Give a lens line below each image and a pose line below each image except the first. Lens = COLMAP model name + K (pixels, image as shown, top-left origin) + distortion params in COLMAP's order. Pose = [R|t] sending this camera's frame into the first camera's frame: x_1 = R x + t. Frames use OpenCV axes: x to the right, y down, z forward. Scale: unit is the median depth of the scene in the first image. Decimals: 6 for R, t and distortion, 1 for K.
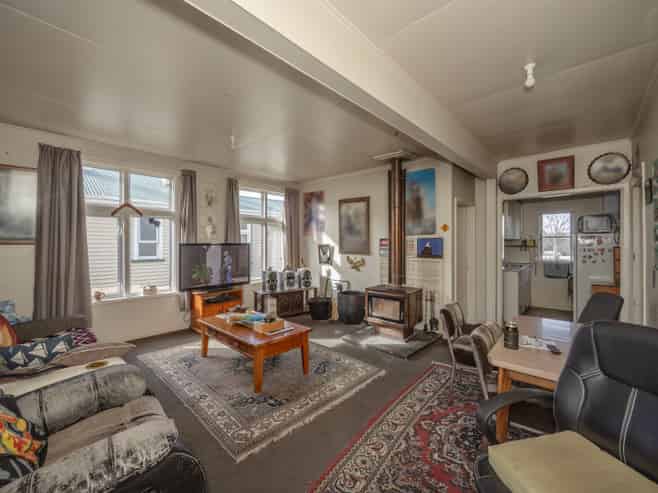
lens RADIAL K [[277.9, 0, 329.0], [0, 277.9, 246.5], [0, 0, 1]] dist [-0.011332, -0.000030]
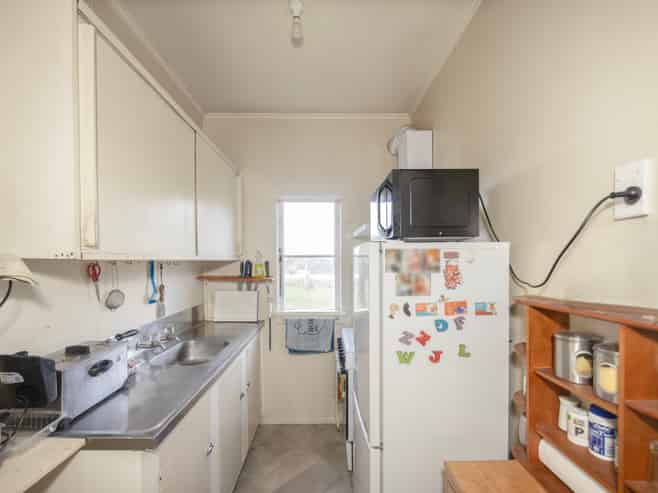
lens RADIAL K [[289.8, 0, 328.2], [0, 289.8, 265.8], [0, 0, 1]] dist [-0.000523, 0.000073]
pose [[0.721836, -0.003567, 0.692055, 0.499009], [0.004840, 0.999988, 0.000106, -0.018494], [-0.692047, 0.003273, 0.721845, 0.613132]]
